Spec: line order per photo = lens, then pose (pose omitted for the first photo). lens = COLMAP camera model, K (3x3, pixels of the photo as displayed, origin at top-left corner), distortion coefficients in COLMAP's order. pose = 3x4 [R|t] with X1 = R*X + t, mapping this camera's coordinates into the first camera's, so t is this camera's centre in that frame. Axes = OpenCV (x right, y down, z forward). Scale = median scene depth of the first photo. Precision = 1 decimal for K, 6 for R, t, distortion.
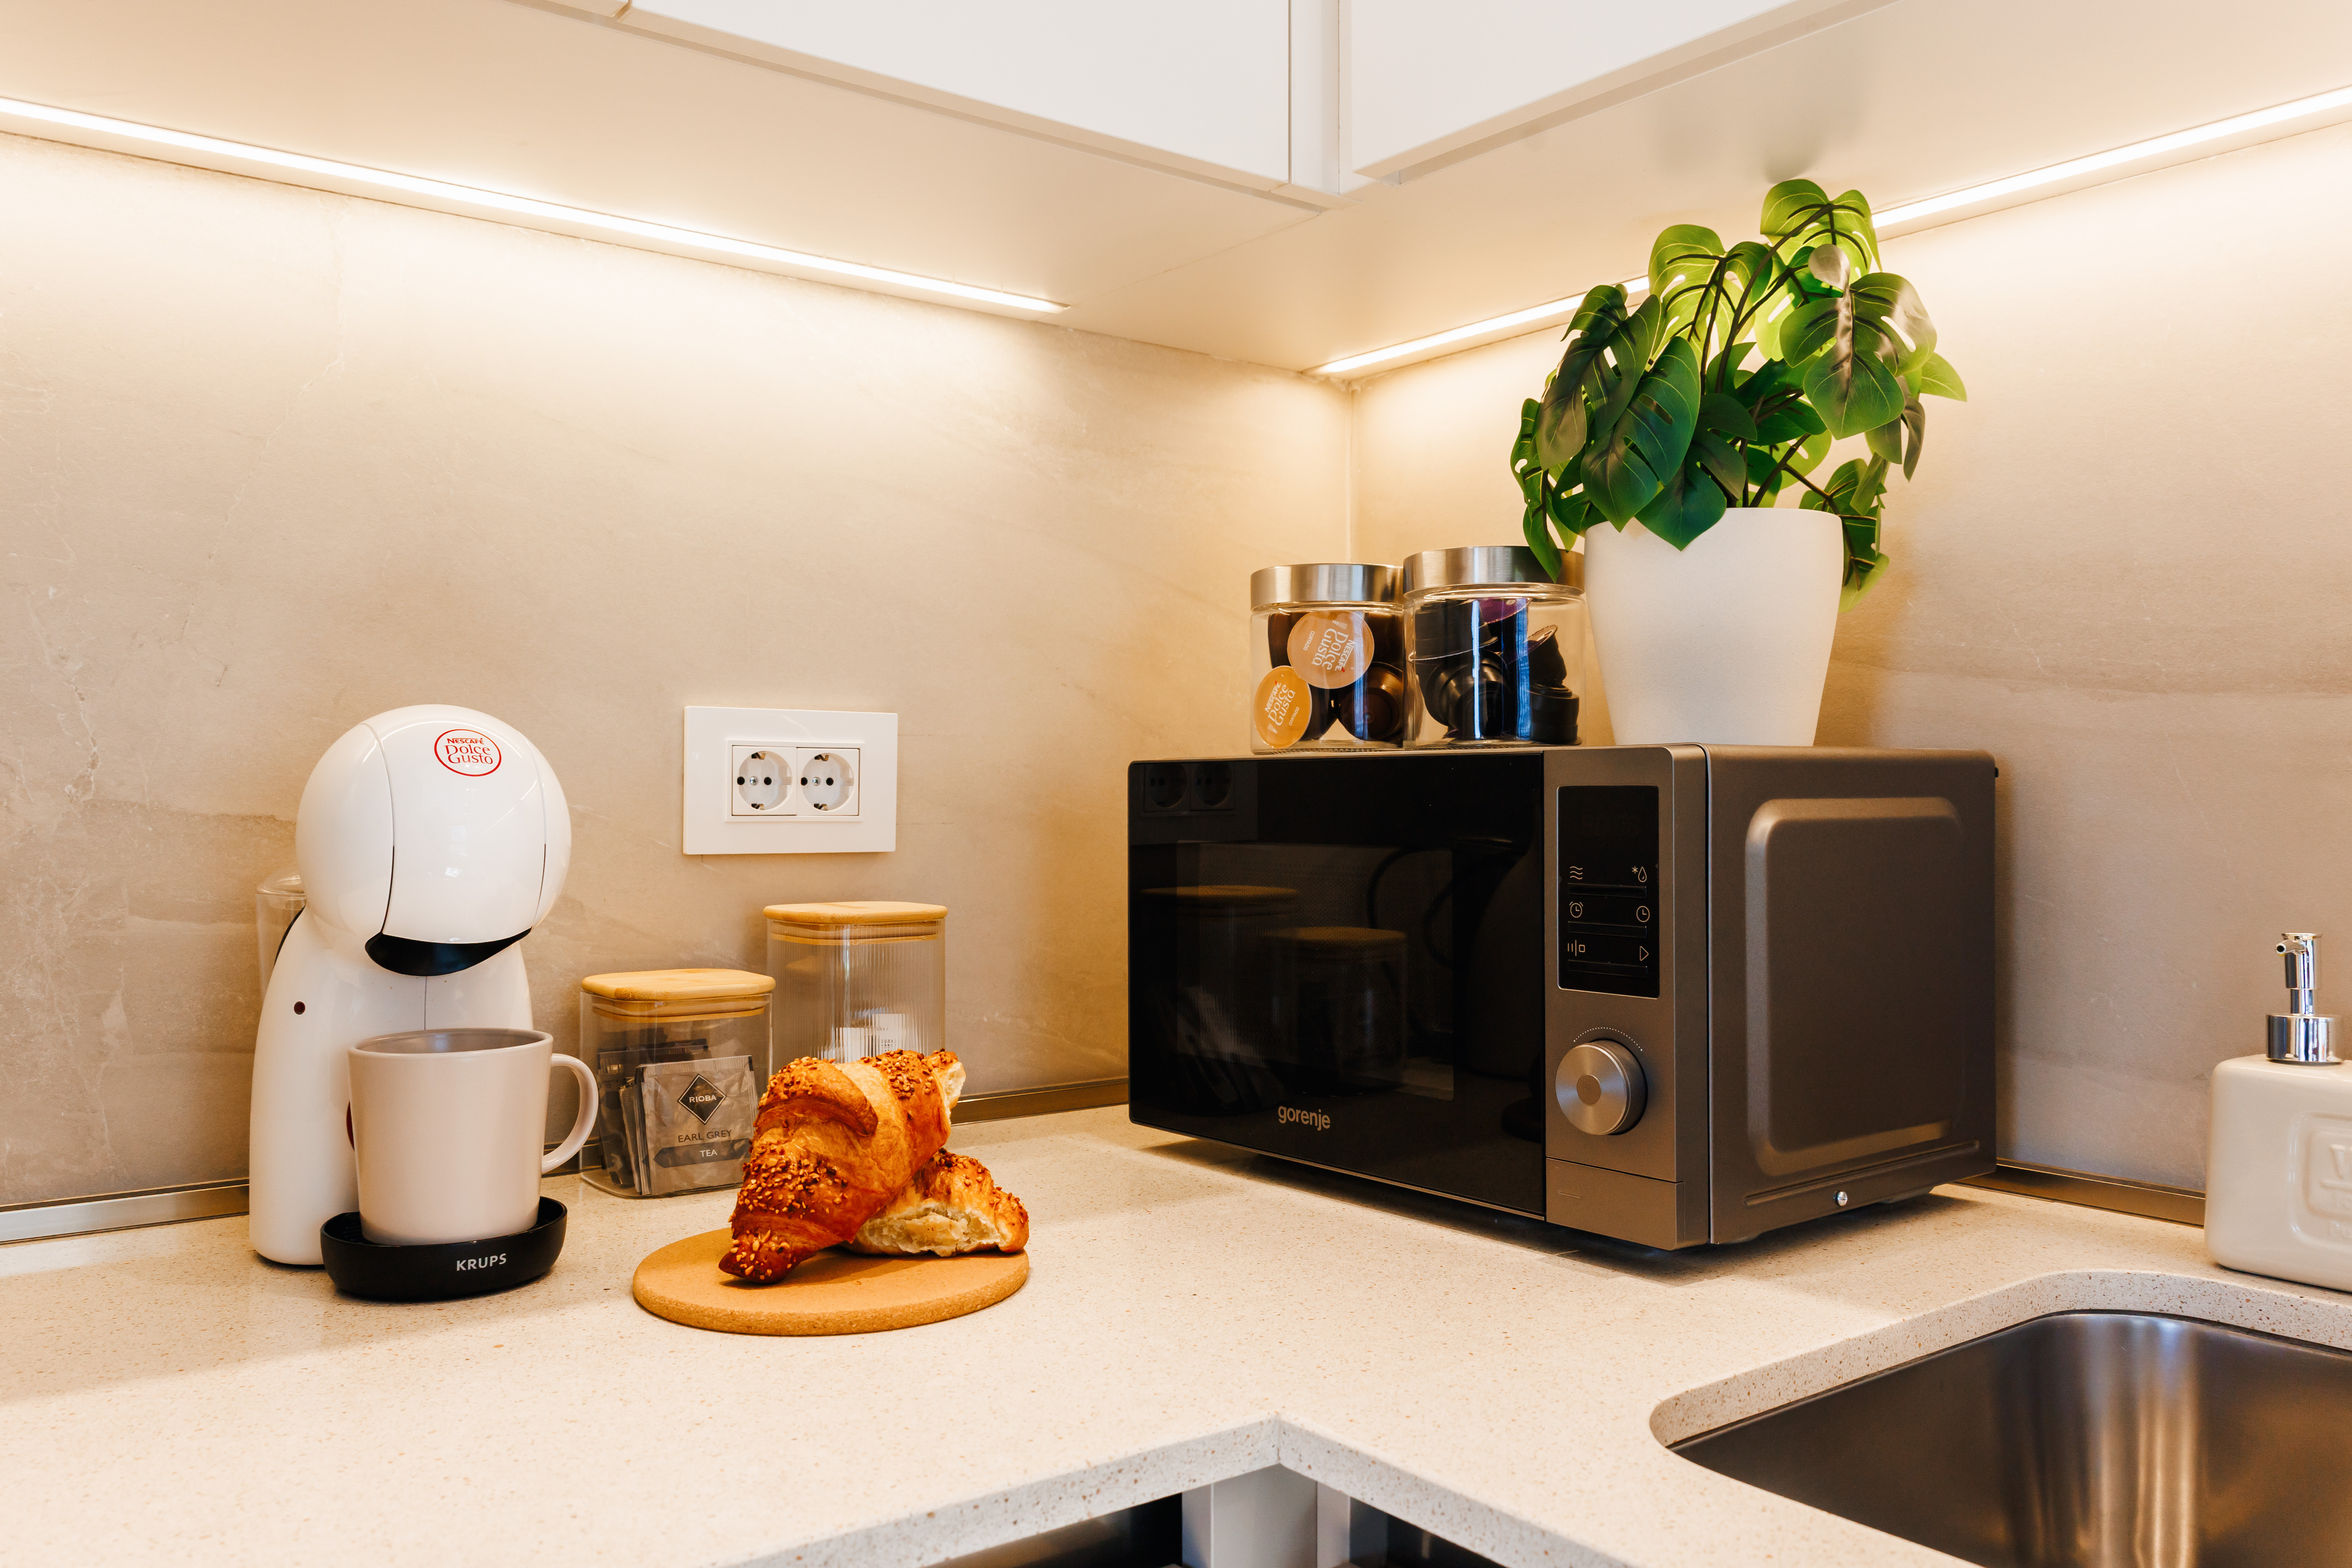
lens RADIAL K [[1813.3, 0, 1167.5], [0, 1813.3, 801.0], [0, 0, 1]] dist [-0.001718, -0.013269]
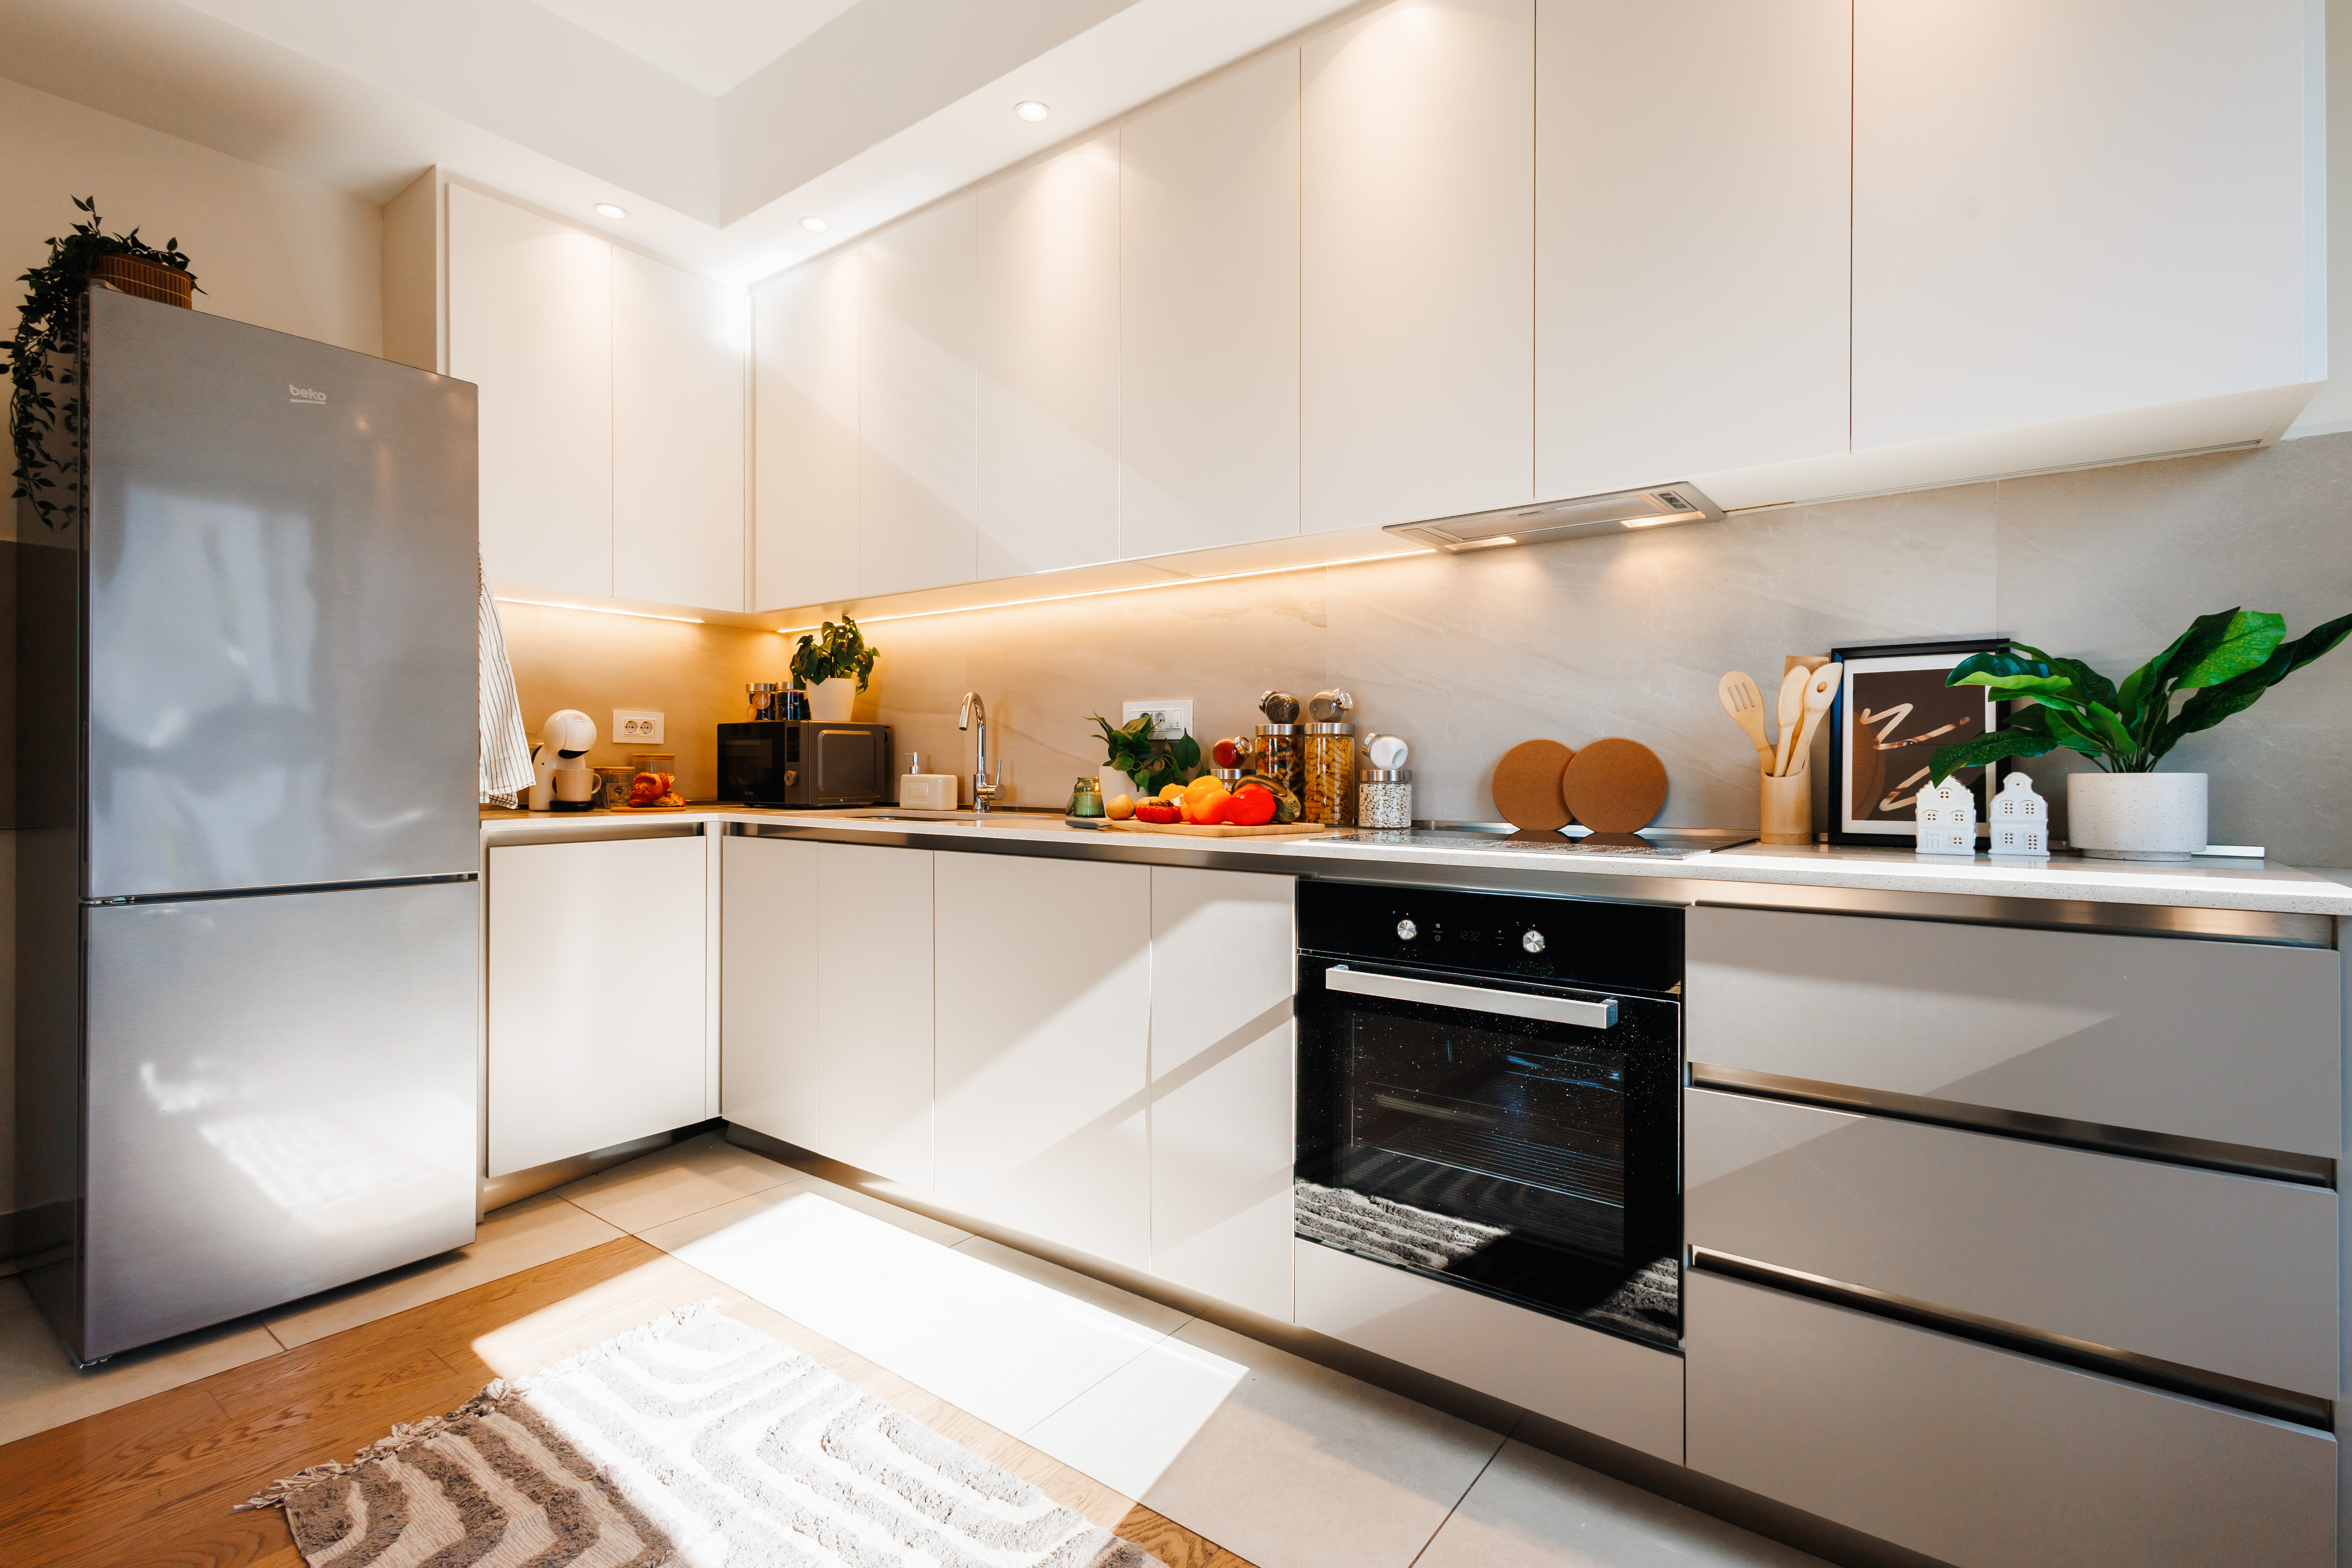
lens RADIAL K [[1096.3, 0, 1173.8], [0, 1096.3, 774.6], [0, 0, 1]] dist [0.002180, 0.000451]
pose [[0.964759, 0.002829, 0.263120, 0.413299], [-0.001618, 0.999987, -0.004819, 0.134732], [-0.263130, 0.004223, 0.964751, -2.277920]]
